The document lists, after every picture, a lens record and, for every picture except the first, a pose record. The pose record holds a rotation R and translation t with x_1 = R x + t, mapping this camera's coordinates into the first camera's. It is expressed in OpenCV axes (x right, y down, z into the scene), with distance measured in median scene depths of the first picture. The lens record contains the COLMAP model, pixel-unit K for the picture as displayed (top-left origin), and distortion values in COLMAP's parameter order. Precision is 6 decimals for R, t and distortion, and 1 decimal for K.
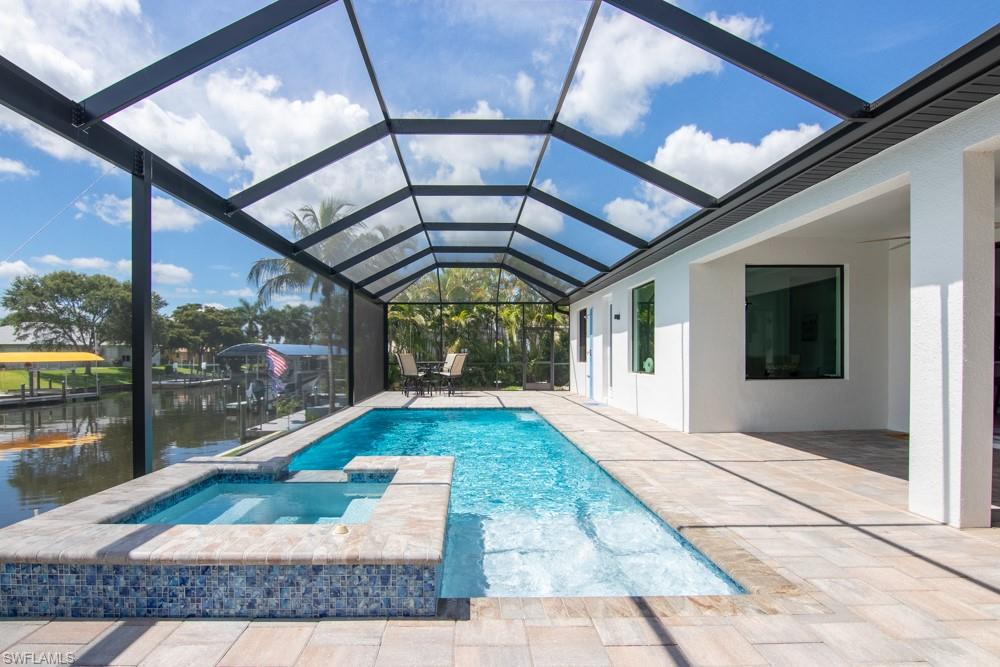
lens RADIAL K [[542.2, 0, 481.6], [0, 542.2, 353.8], [0, 0, 1]] dist [-0.018632, -0.002121]
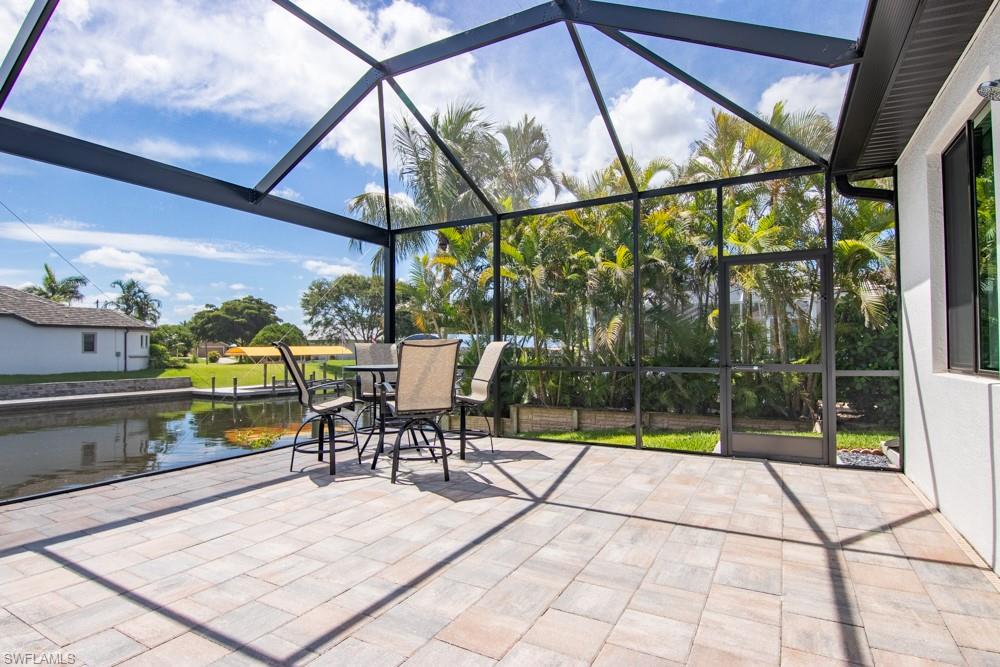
lens RADIAL K [[519.2, 0, 495.7], [0, 519.2, 337.8], [0, 0, 1]] dist [0.001920, -0.000122]
pose [[0.865450, -0.016202, -0.500734, 0.506419], [0.009482, 0.999828, -0.015961, 0.002297], [0.500906, 0.009065, 0.865454, 2.896140]]
